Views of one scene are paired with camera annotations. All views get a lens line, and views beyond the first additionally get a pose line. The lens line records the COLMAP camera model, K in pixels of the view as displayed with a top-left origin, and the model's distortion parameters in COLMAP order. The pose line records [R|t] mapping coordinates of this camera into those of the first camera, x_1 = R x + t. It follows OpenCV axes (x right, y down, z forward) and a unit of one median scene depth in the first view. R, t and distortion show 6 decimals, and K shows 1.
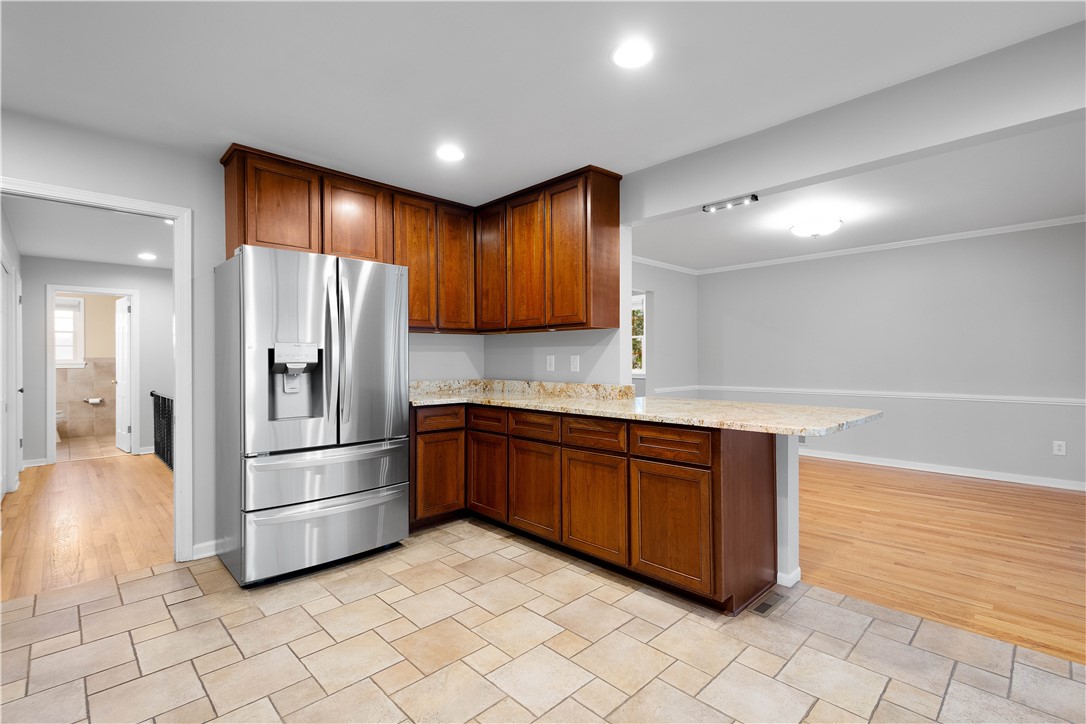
lens RADIAL K [[482.6, 0, 545.1], [0, 482.6, 362.2], [0, 0, 1]] dist [0.012817, -0.003519]
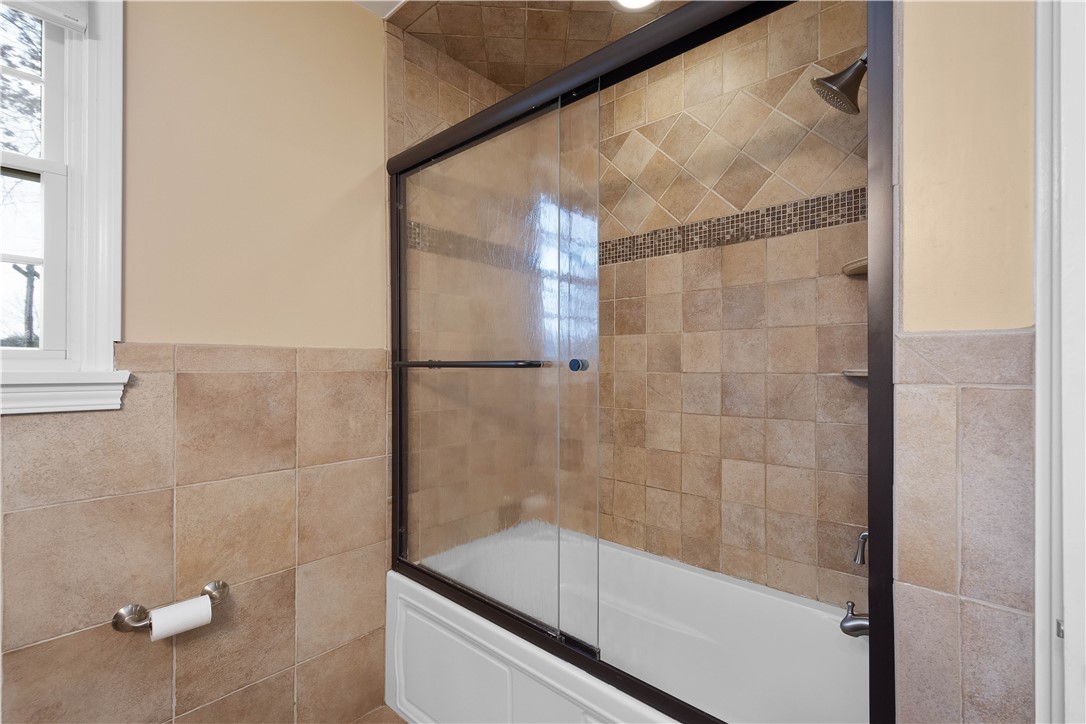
lens RADIAL K [[482.6, 0, 532.4], [0, 482.6, 363.2], [0, 0, 1]] dist [0.012817, -0.003519]
pose [[0.996478, 0.006897, 0.083573, -0.916946], [-0.006026, 0.999925, -0.010670, -0.001999], [-0.083641, 0.010128, 0.996445, 0.923398]]
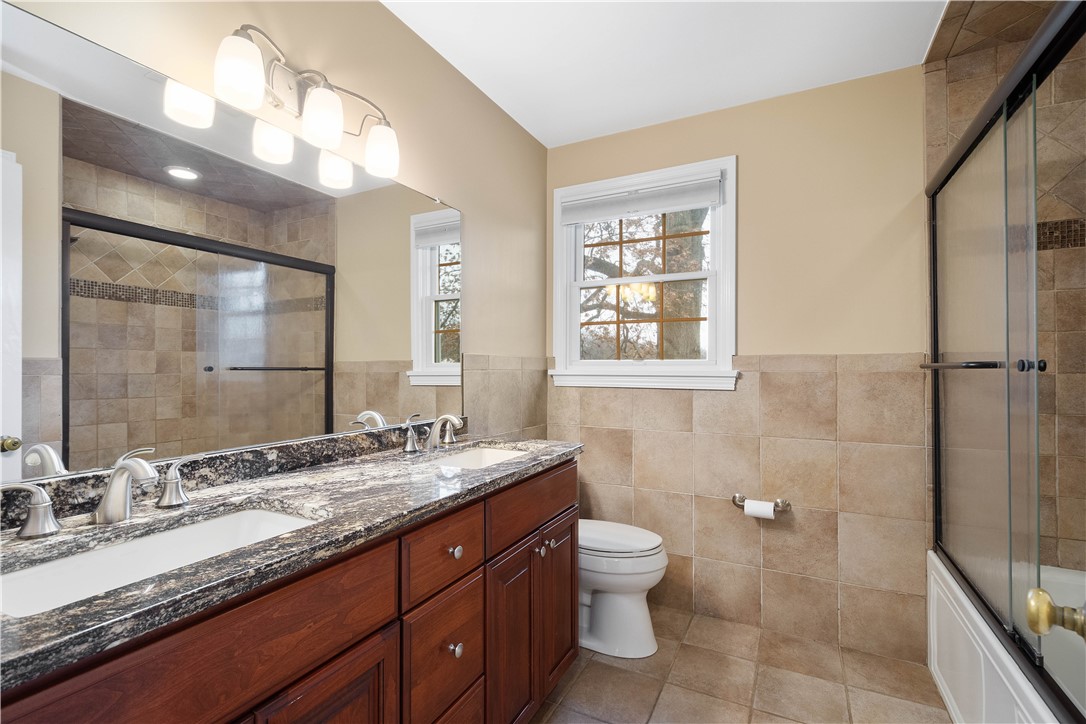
lens RADIAL K [[482.6, 0, 538.7], [0, 482.6, 363.7], [0, 0, 1]] dist [0.012817, -0.003519]
pose [[0.319400, -0.004185, -0.947611, -0.778504], [-0.008301, 0.999940, -0.007214, -0.001245], [0.947584, 0.010171, 0.319346, 0.875321]]
